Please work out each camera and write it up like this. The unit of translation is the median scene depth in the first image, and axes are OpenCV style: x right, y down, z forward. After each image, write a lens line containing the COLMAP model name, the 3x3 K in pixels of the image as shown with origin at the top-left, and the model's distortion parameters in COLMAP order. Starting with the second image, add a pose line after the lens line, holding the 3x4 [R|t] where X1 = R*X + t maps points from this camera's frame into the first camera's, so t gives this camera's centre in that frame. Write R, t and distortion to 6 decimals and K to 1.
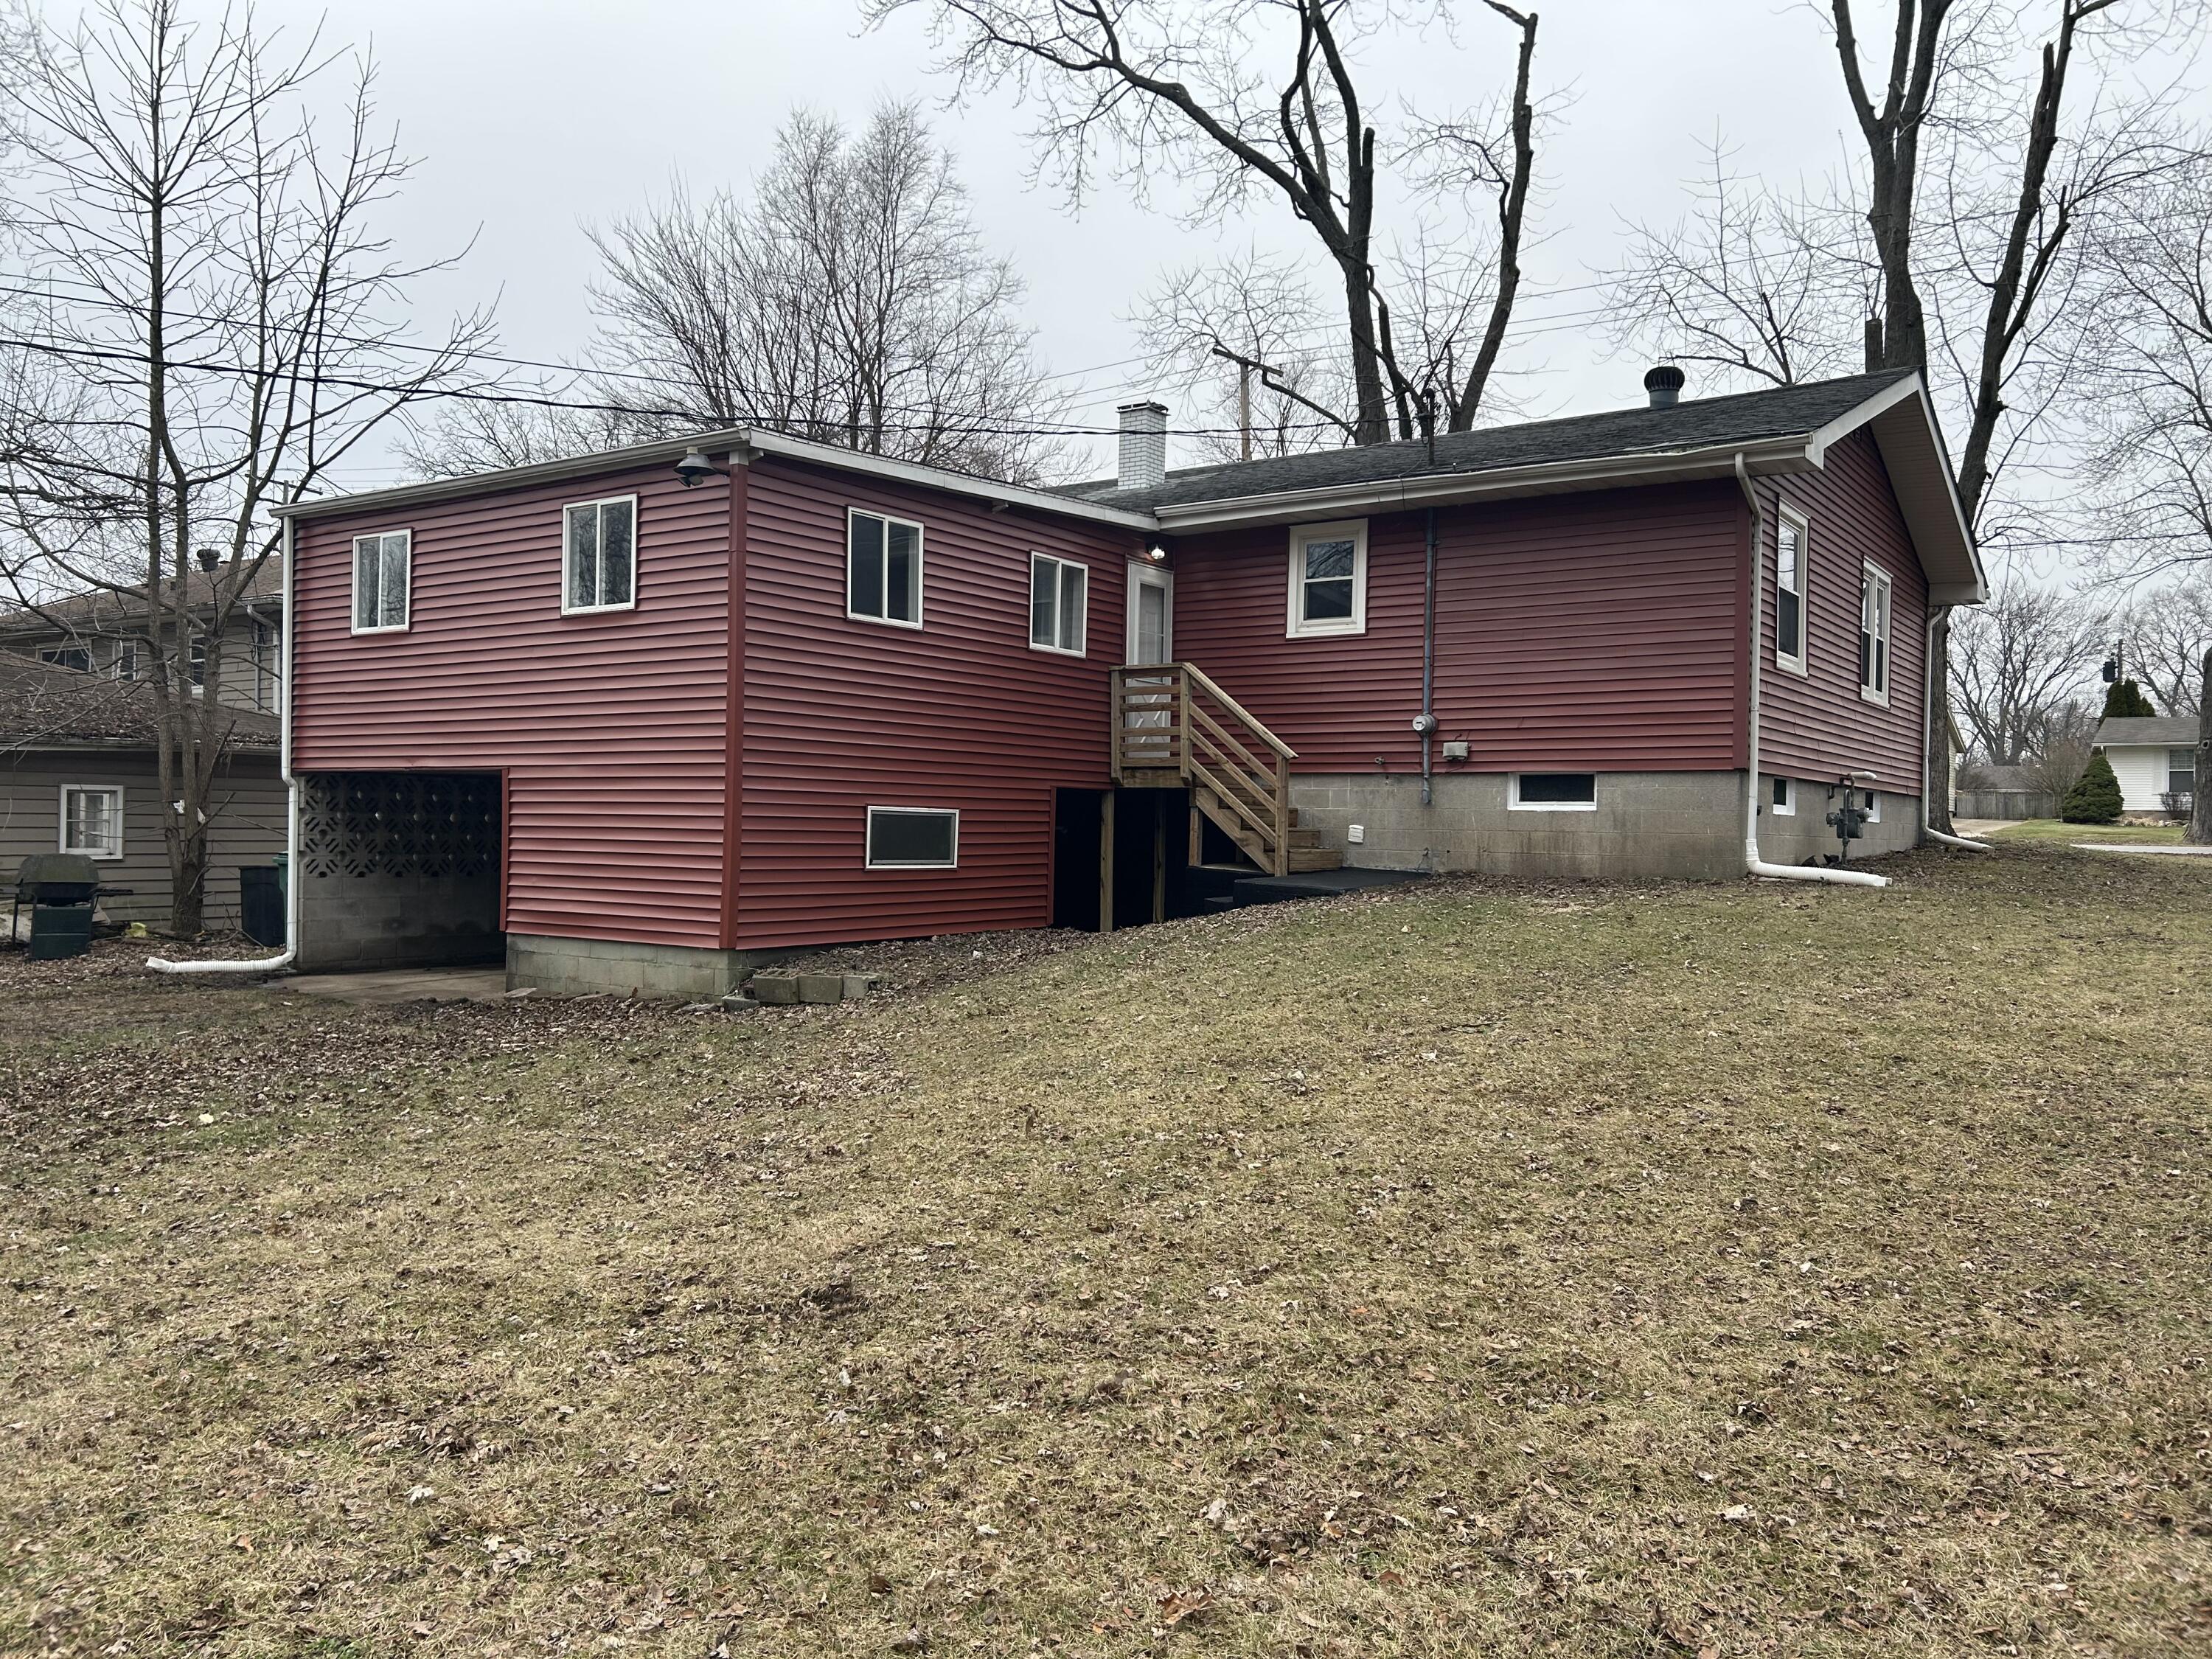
lens RADIAL K [[1610.2, 0, 1096.8], [0, 1610.2, 822.8], [0, 0, 1]] dist [0.073386, -0.002455]
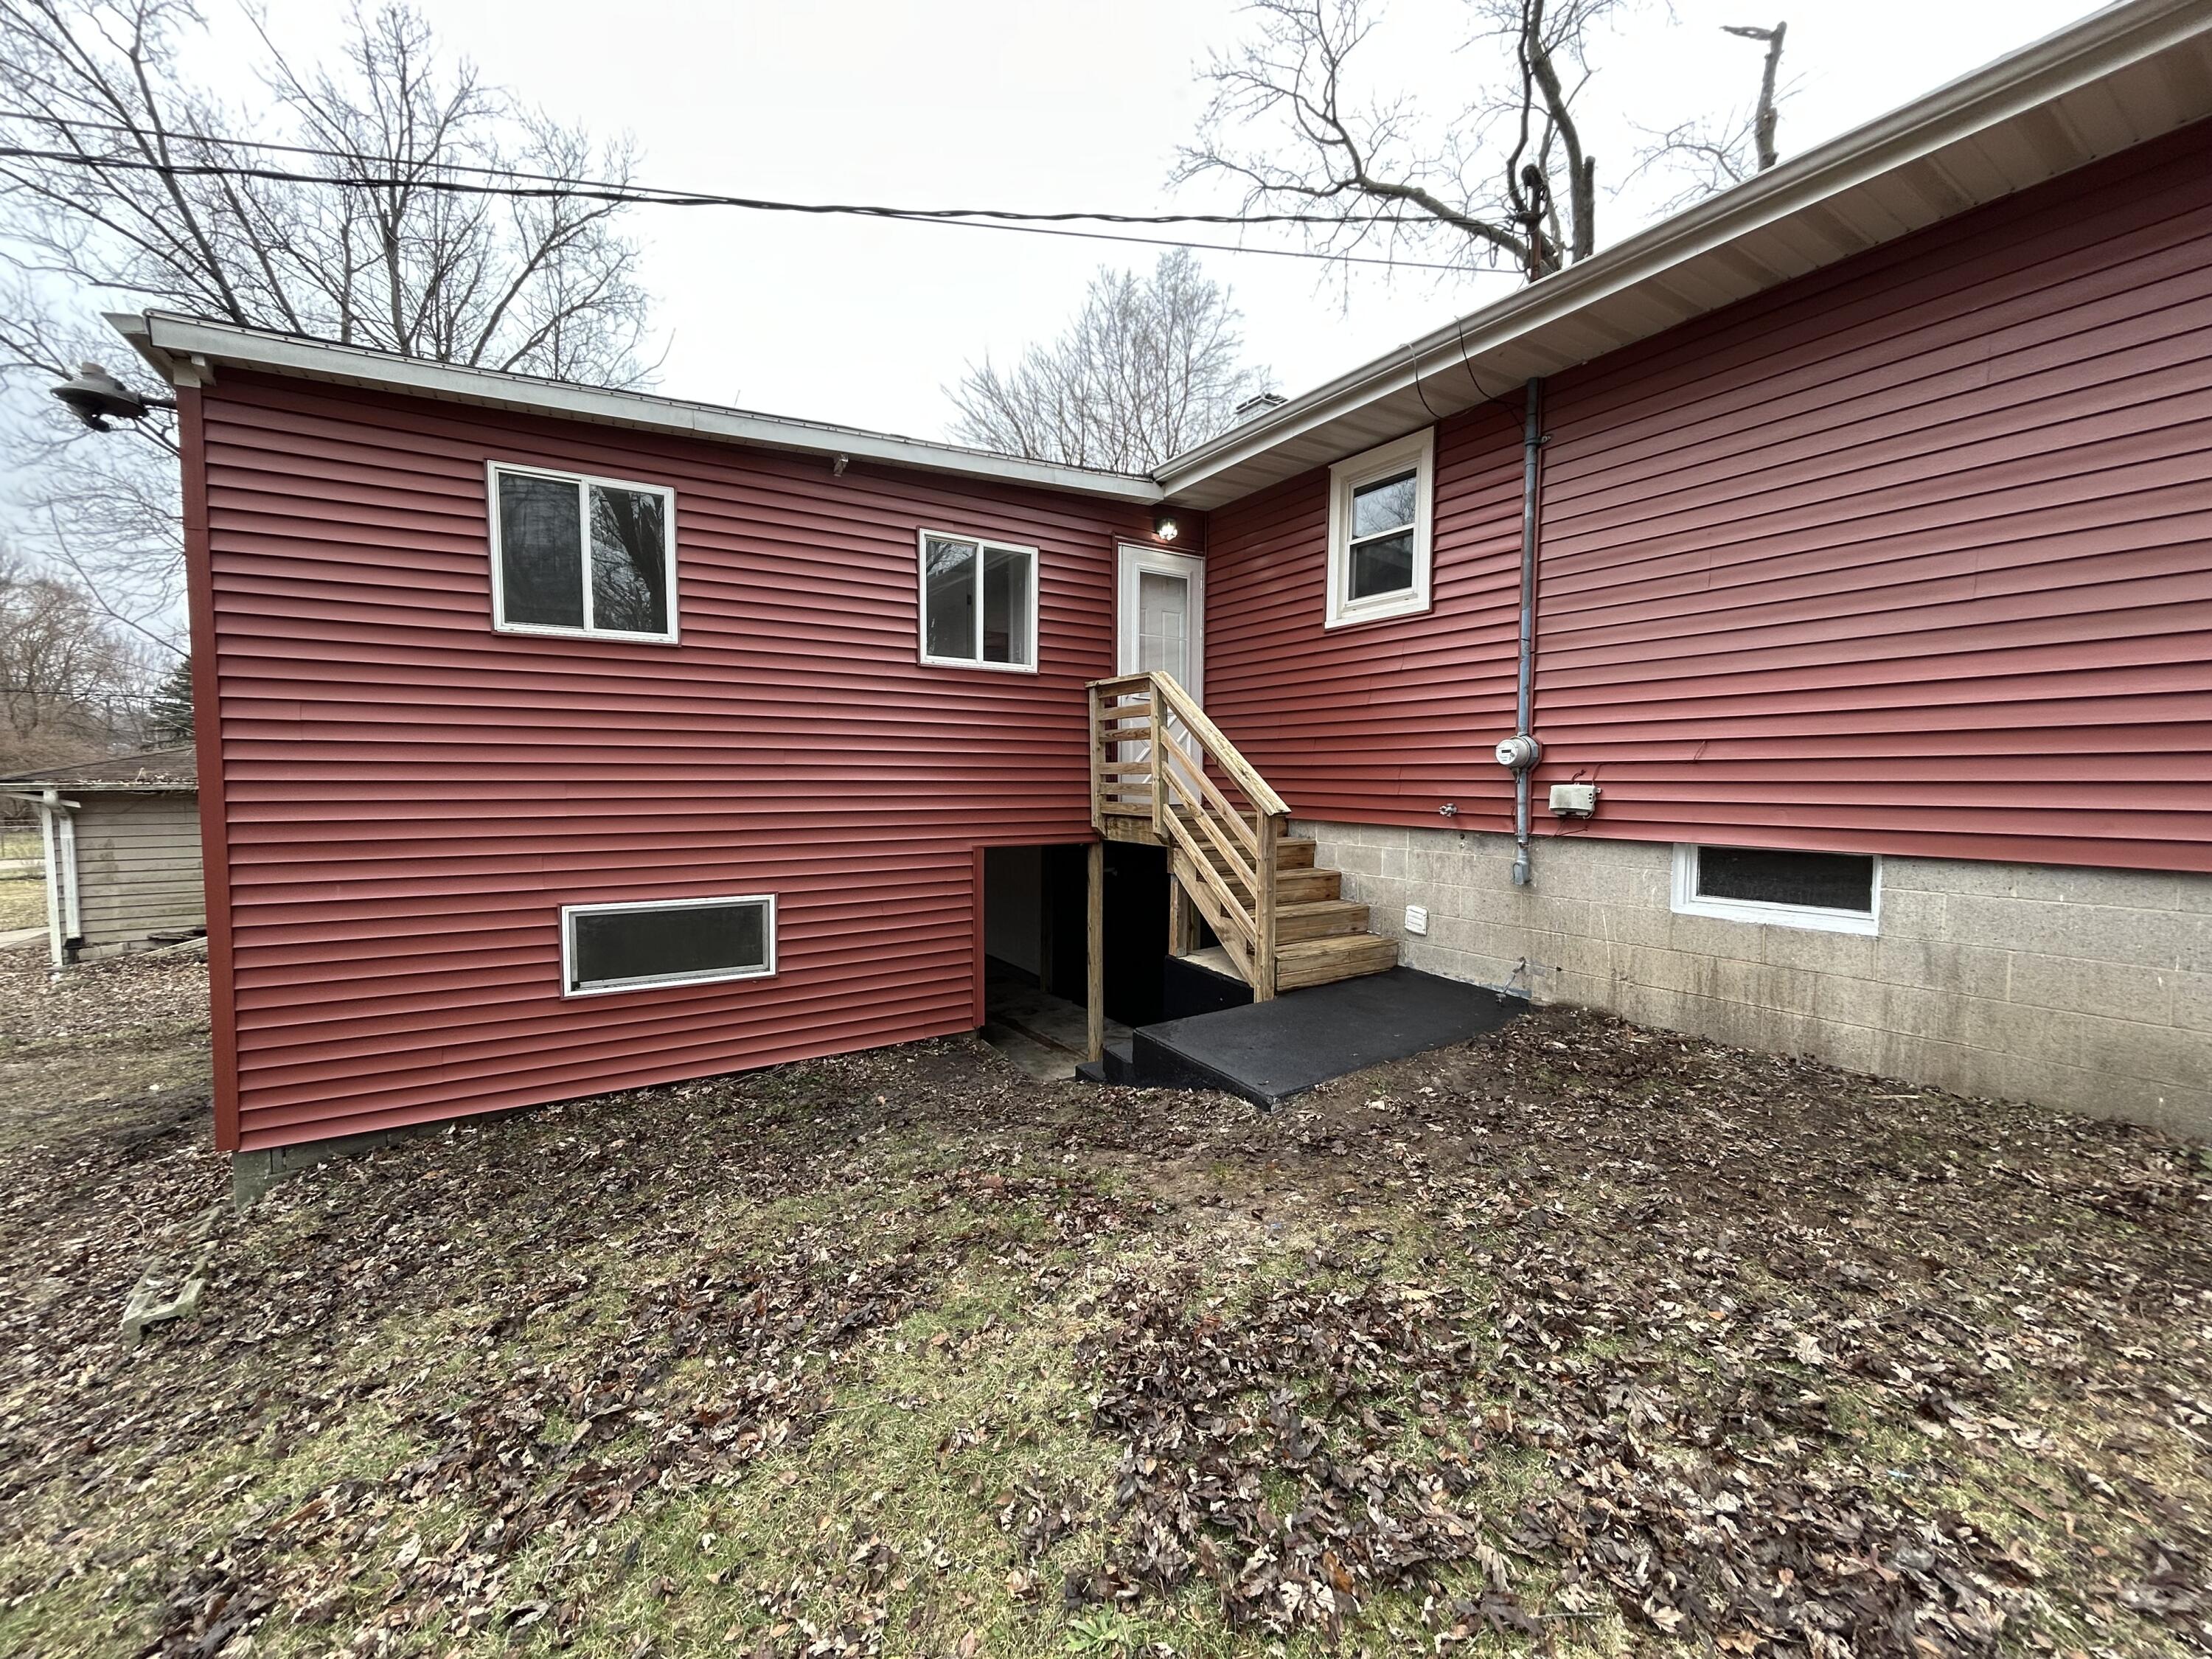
lens RADIAL K [[888.3, 0, 1106.0], [0, 888.3, 829.5], [0, 0, 1]] dist [-0.000440, 0.000602]
pose [[0.926751, 0.008662, -0.375575, 0.180588], [0.011944, 0.998549, 0.052501, -0.050655], [0.375485, -0.053141, 0.925304, 0.623704]]
